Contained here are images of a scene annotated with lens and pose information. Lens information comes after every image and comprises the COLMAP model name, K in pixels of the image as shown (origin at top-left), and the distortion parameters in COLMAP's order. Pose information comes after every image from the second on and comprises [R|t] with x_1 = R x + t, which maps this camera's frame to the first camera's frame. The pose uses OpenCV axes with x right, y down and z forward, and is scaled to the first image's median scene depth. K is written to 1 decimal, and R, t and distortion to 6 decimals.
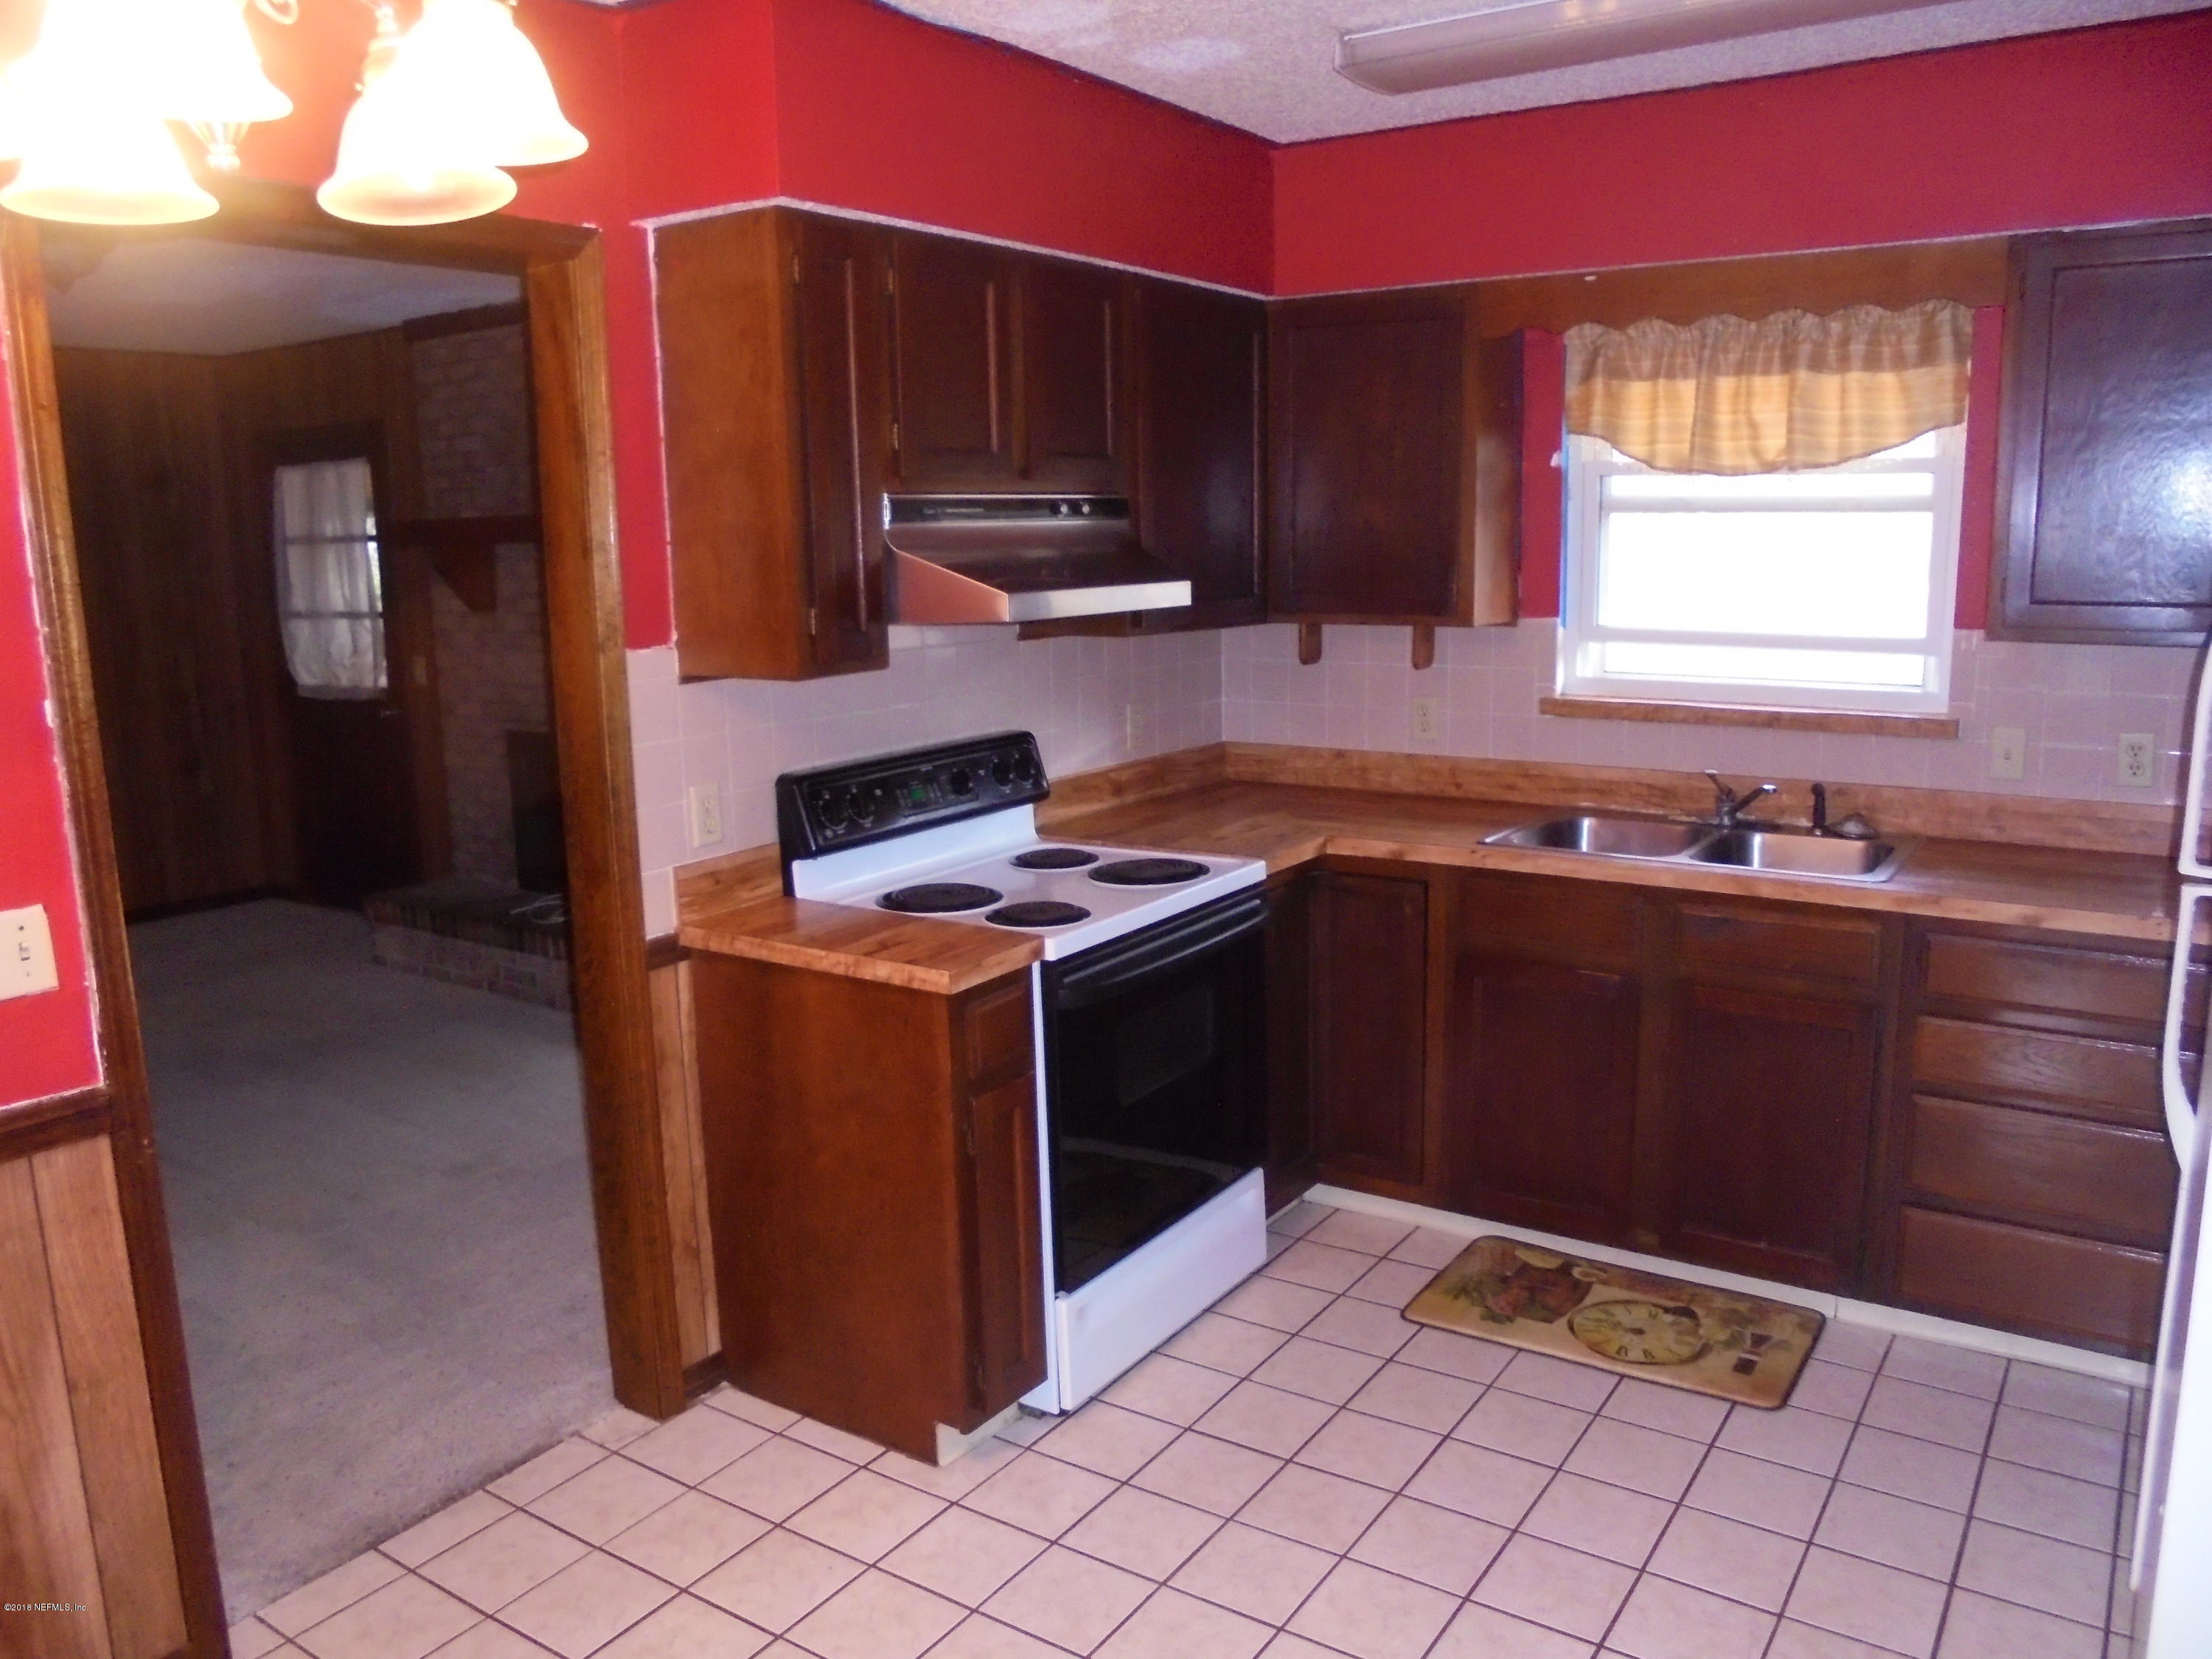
lens RADIAL K [[1653.4, 0, 1115.2], [0, 1653.4, 845.9], [0, 0, 1]] dist [-0.090677, 0.031408]
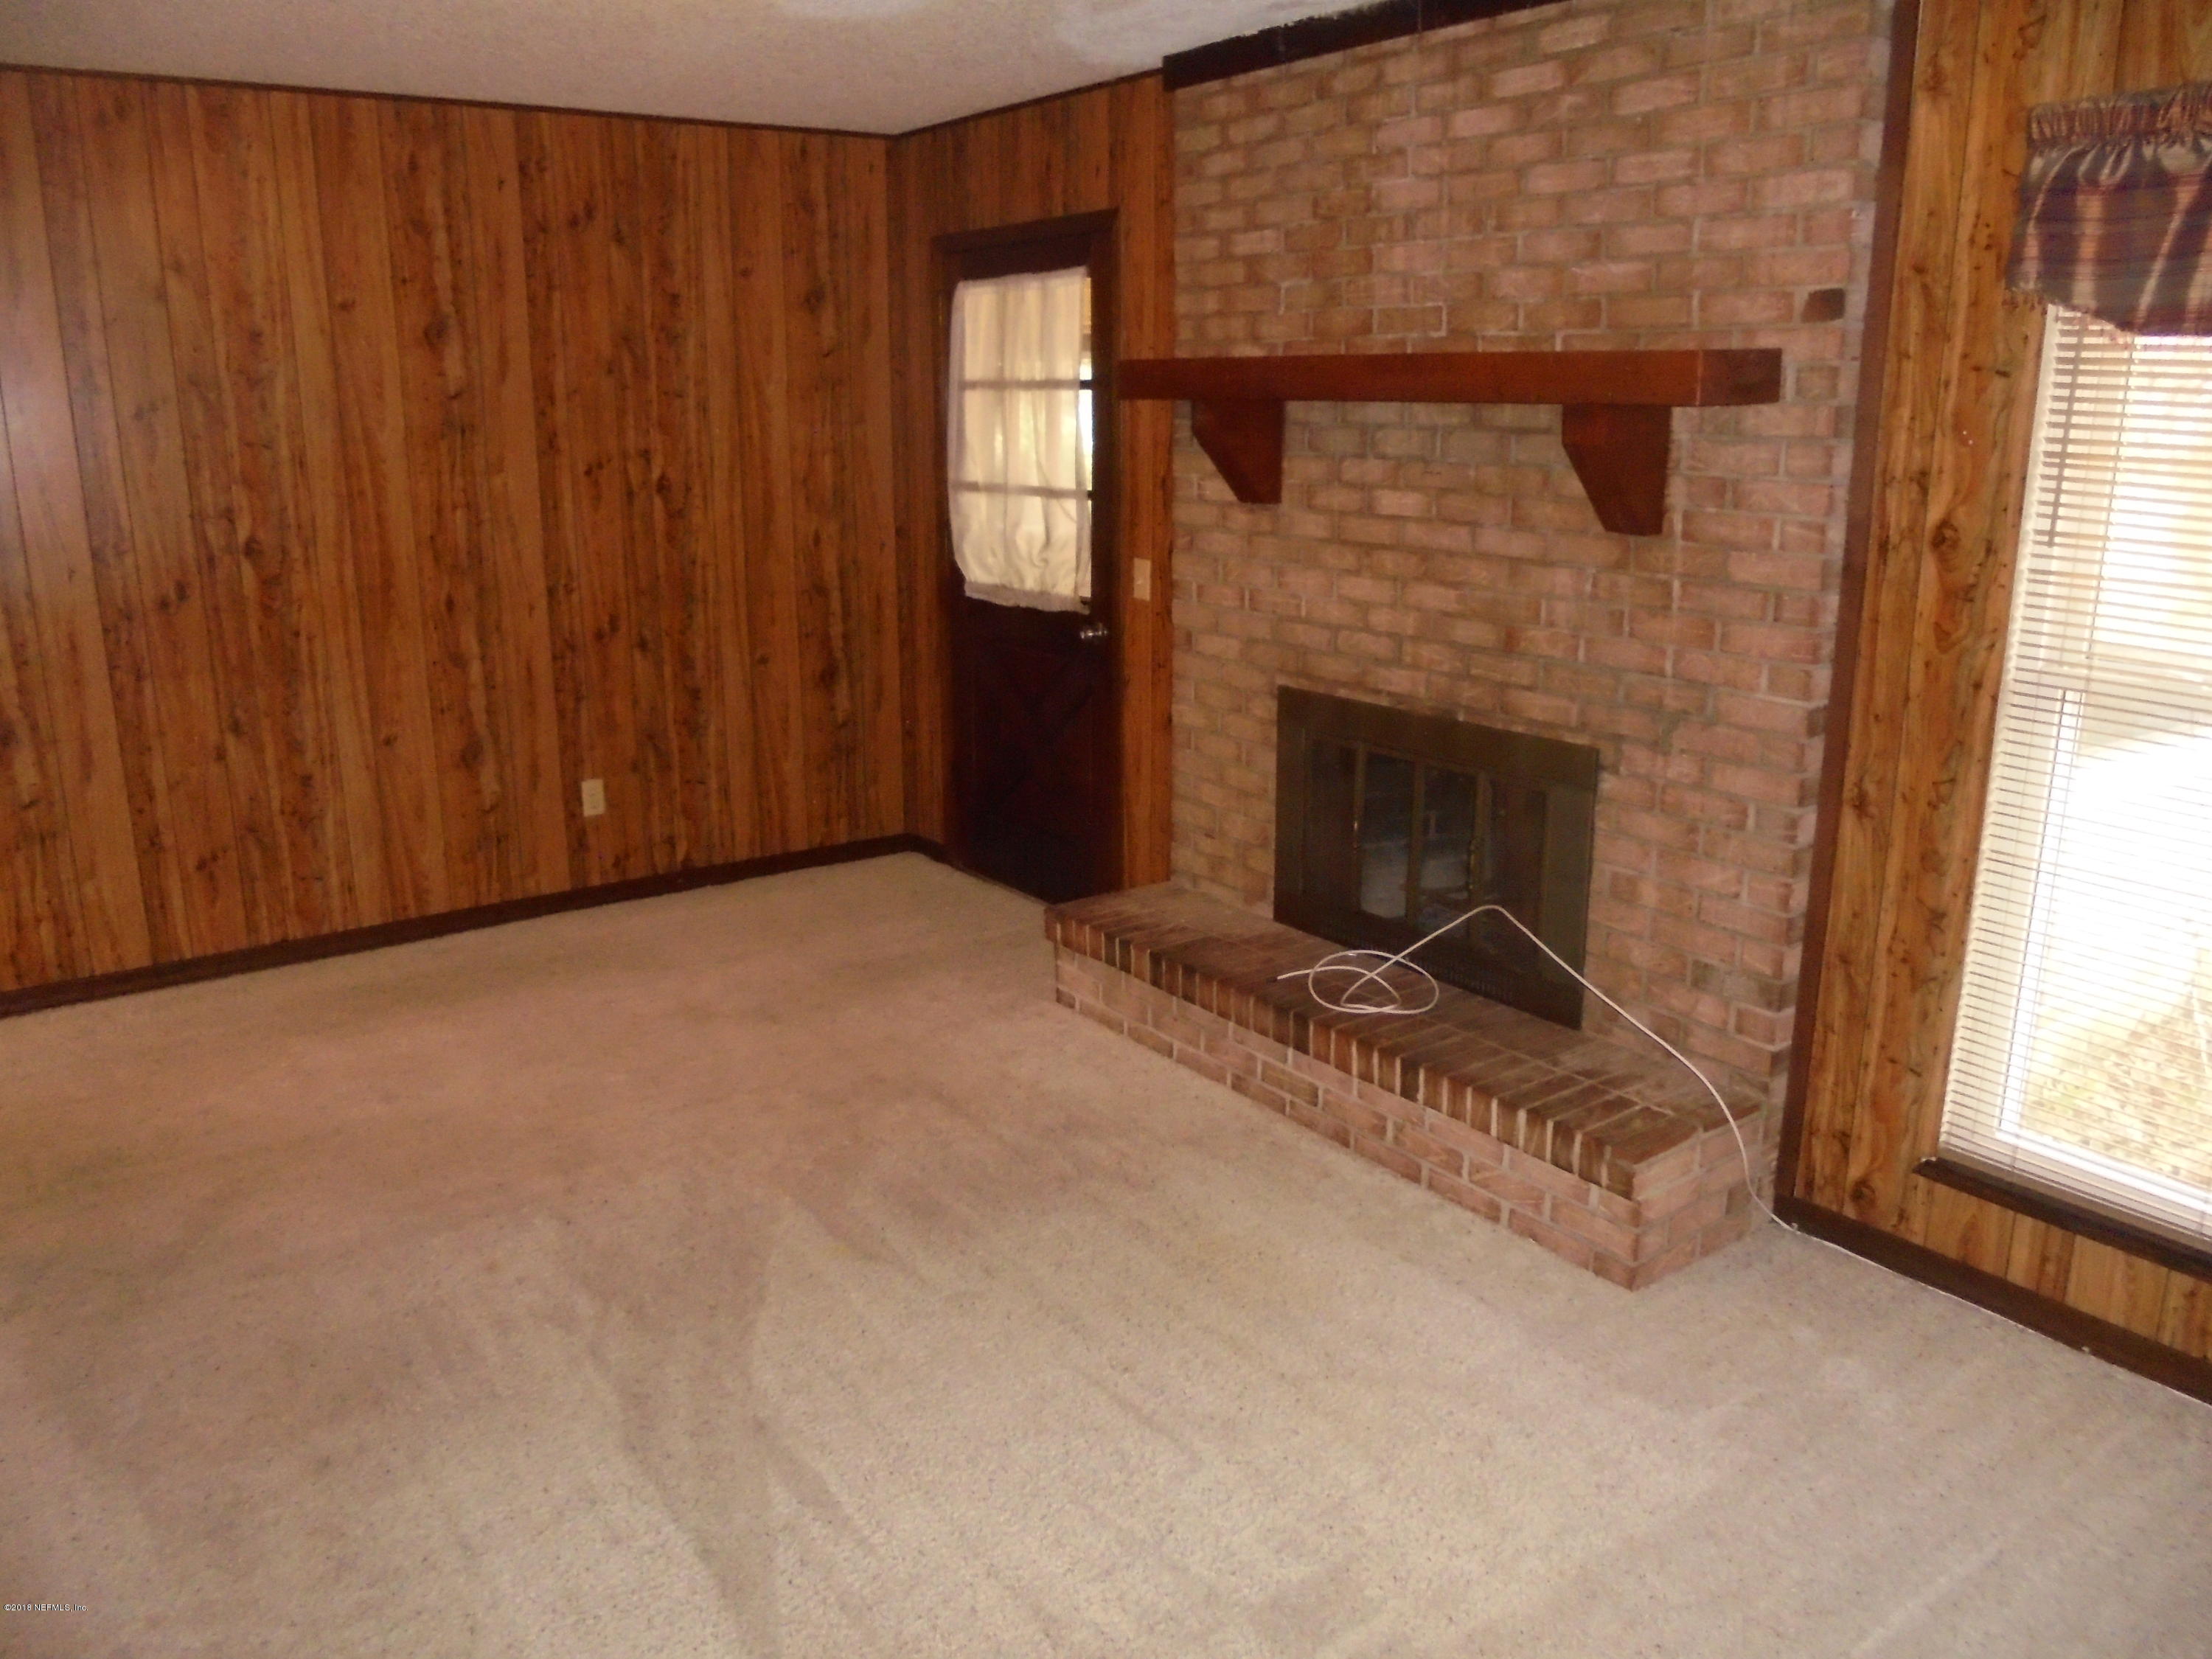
lens RADIAL K [[1653.4, 0, 1109.1], [0, 1653.4, 821.7], [0, 0, 1]] dist [-0.090677, 0.031408]
pose [[0.942556, 0.099251, -0.318963, -0.210240], [-0.076576, 0.993612, 0.082892, -0.063375], [0.325153, -0.053706, 0.944135, 0.331343]]
